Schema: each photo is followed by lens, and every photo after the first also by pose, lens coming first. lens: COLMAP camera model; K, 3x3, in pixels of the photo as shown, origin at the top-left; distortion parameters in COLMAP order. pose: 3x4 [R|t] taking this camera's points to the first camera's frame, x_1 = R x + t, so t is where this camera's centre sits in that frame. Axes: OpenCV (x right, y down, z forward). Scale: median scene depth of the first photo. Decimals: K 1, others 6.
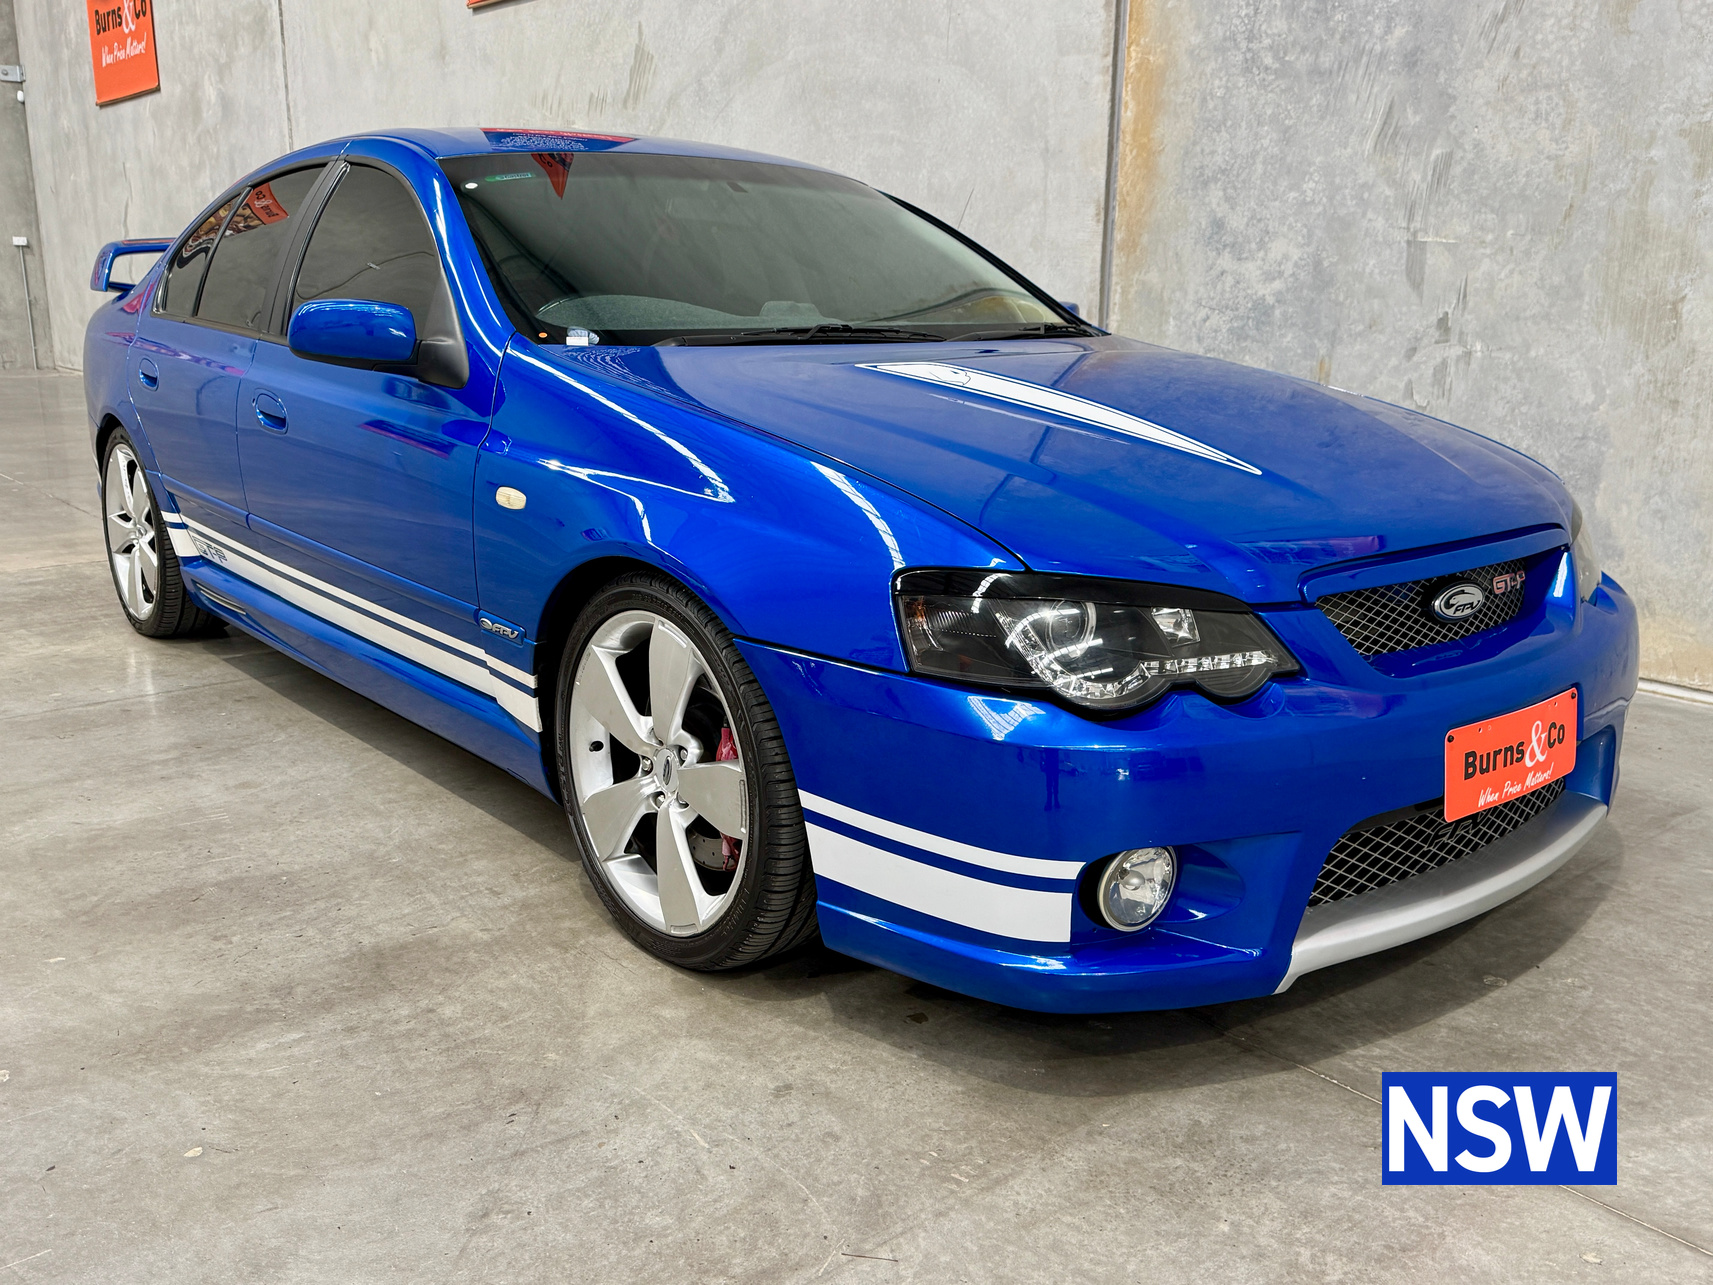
lens RADIAL K [[1511.2, 0, 824.6], [0, 1511.2, 717.7], [0, 0, 1]] dist [0.040053, -0.116112]
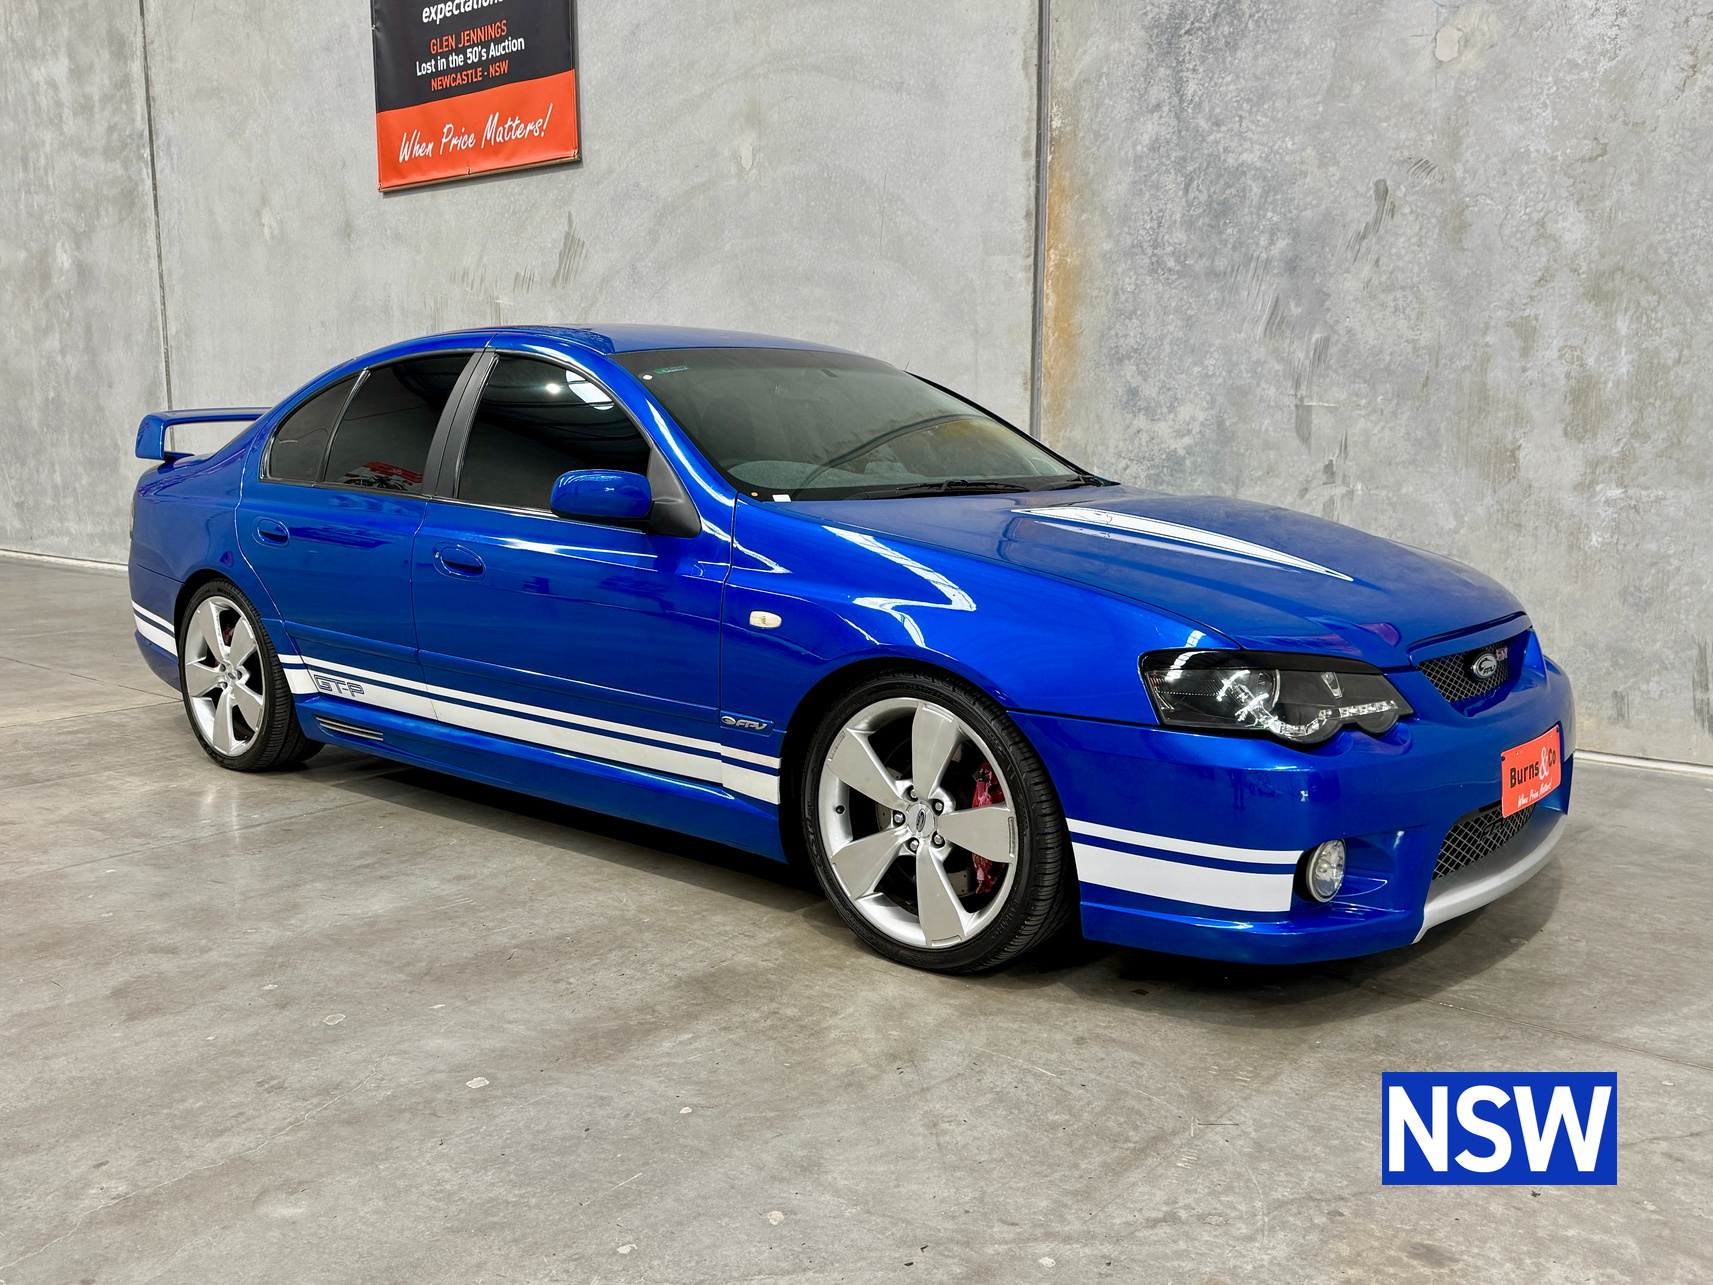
lens RADIAL K [[1511.2, 0, 832.1], [0, 1511.2, 708.3], [0, 0, 1]] dist [0.040053, -0.116112]
pose [[0.985120, -0.041535, 0.166771, -0.238839], [0.057452, 0.994120, -0.091781, 0.032687], [-0.161979, 0.099997, 0.981715, -0.166274]]
